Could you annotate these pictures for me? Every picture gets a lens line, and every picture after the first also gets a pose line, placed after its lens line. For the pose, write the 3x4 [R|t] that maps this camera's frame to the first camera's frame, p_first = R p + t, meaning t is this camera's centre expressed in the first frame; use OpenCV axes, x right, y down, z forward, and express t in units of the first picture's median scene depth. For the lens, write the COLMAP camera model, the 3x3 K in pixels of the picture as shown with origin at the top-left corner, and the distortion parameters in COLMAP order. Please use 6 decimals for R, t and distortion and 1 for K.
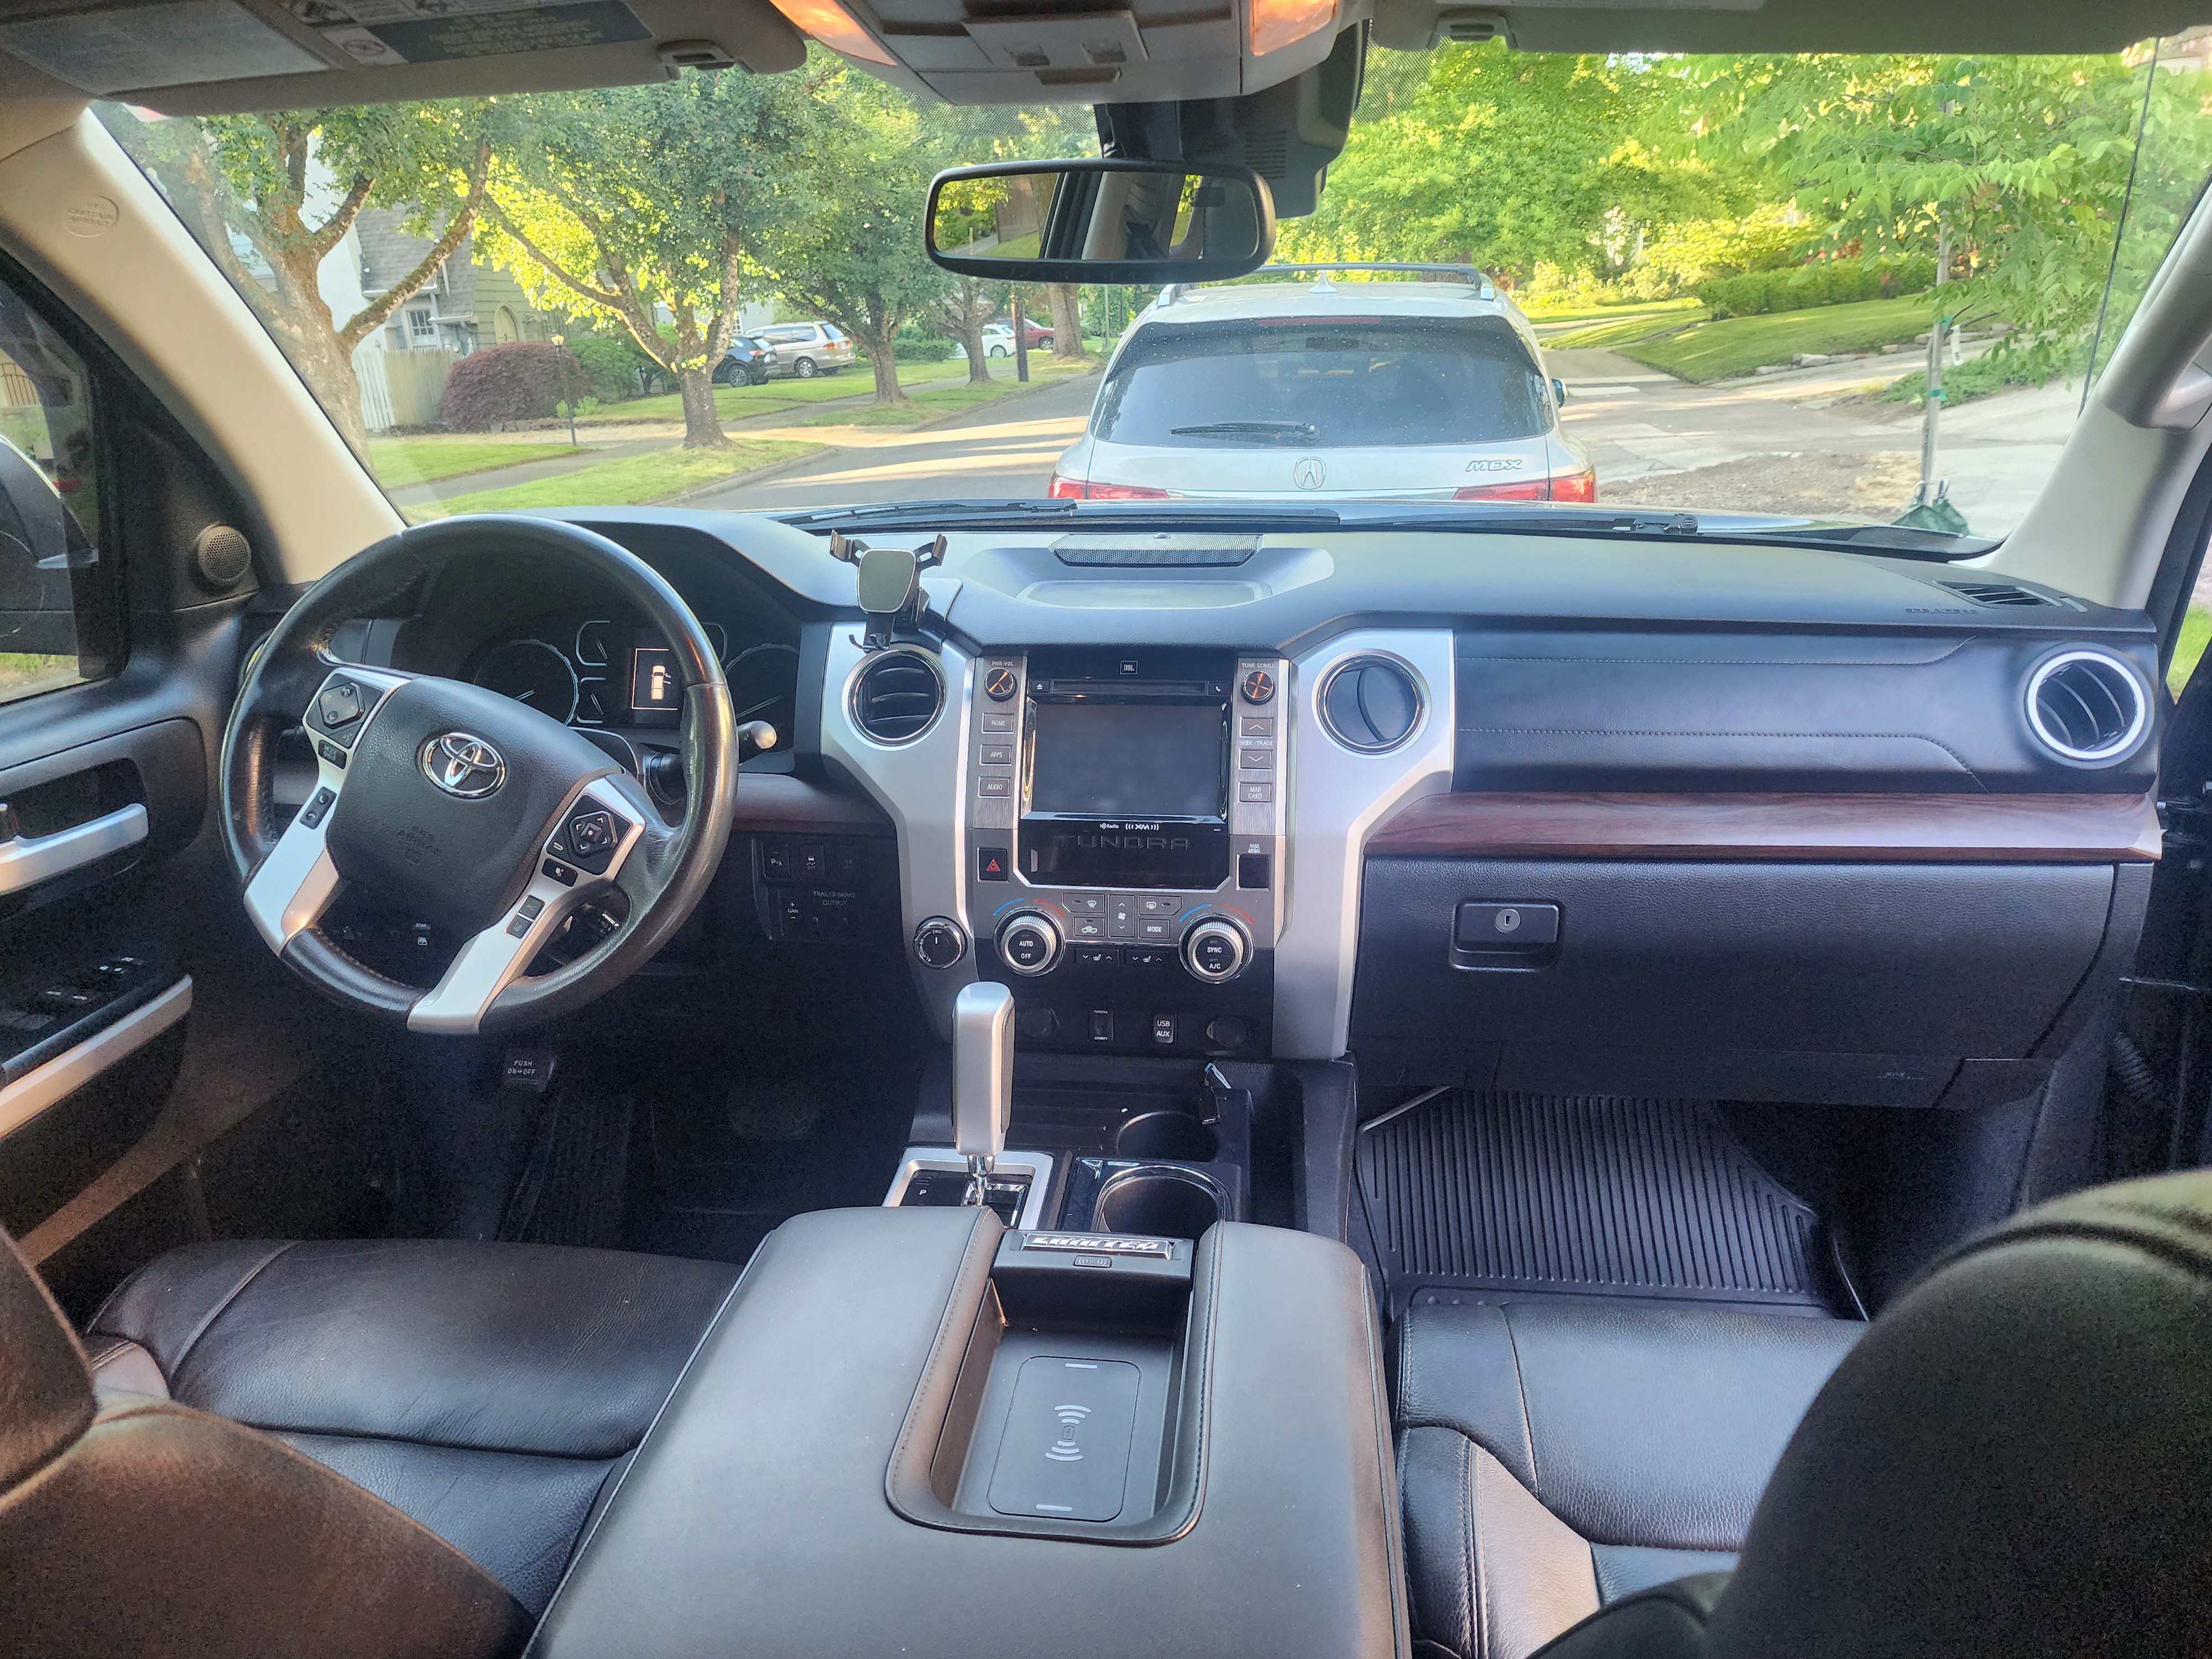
lens RADIAL K [[1489.9, 0, 1108.3], [0, 1489.9, 823.5], [0, 0, 1]] dist [0.064279, -0.073435]
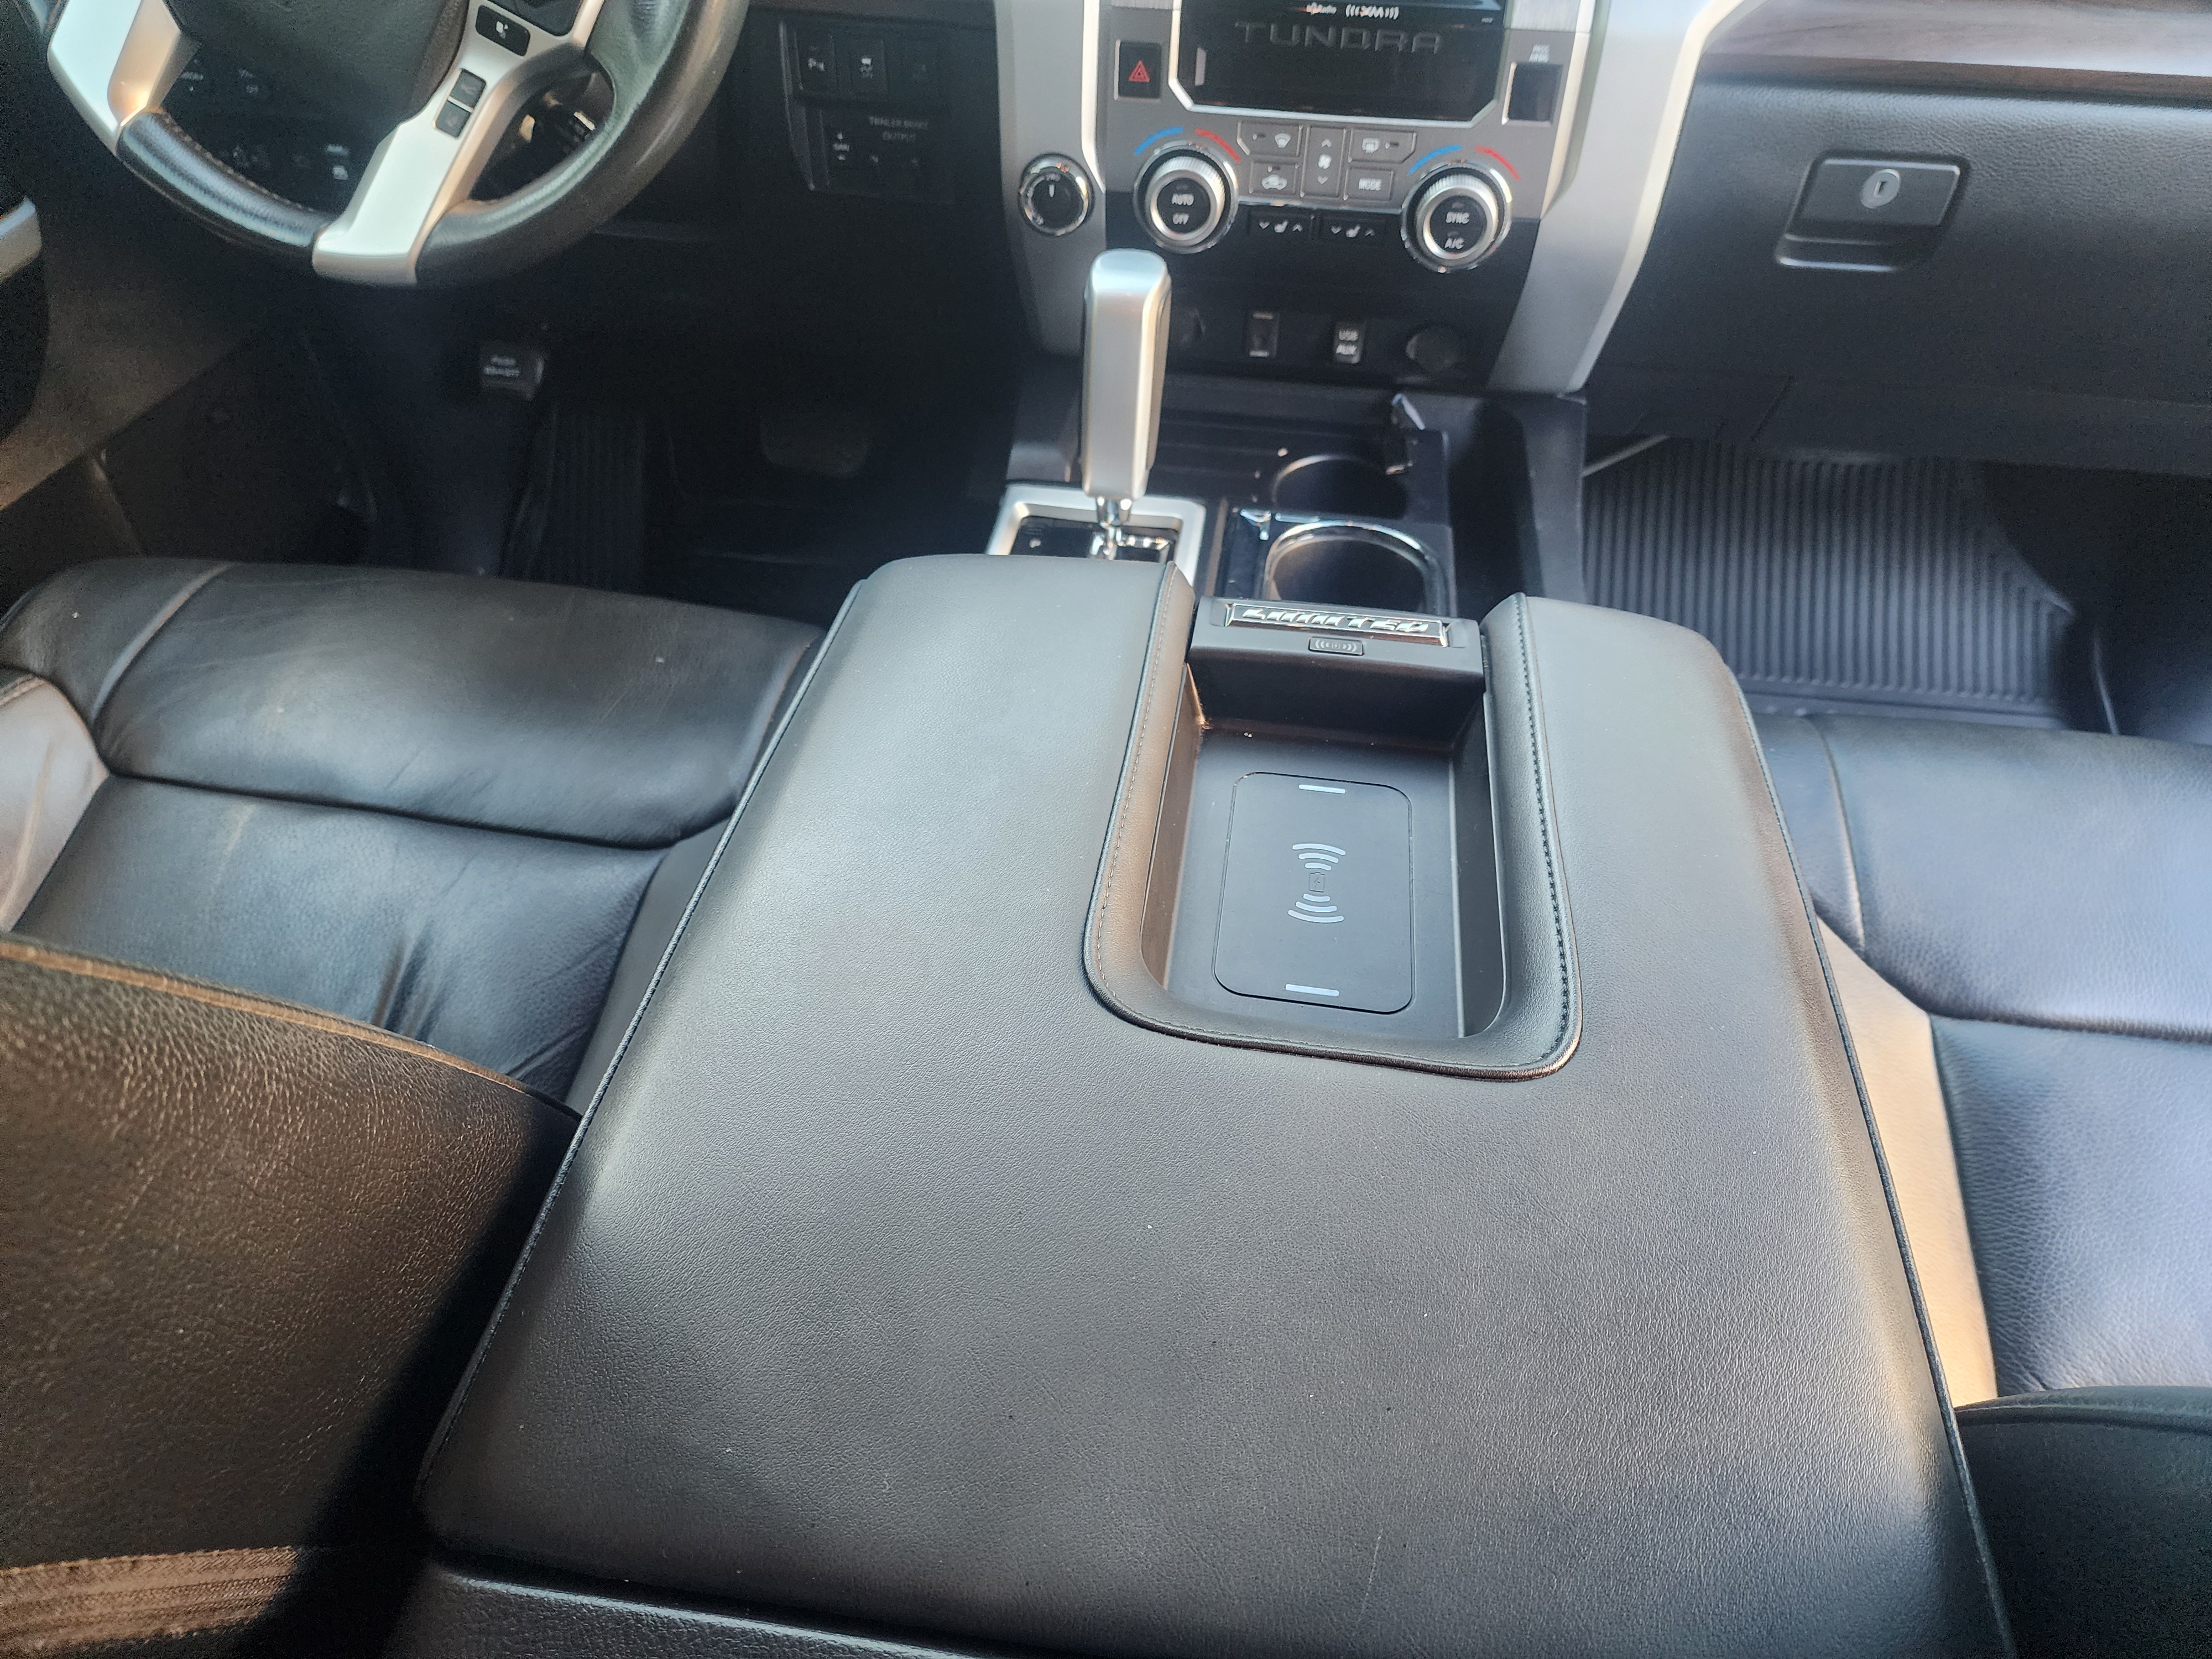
lens RADIAL K [[1489.9, 0, 1108.3], [0, 1489.9, 823.5], [0, 0, 1]] dist [0.064279, -0.073435]
pose [[0.998983, 0.045086, 0.000975, -0.079801], [-0.041688, 0.915018, 0.401254, 0.068963], [0.017199, -0.400886, 0.915966, 0.241909]]
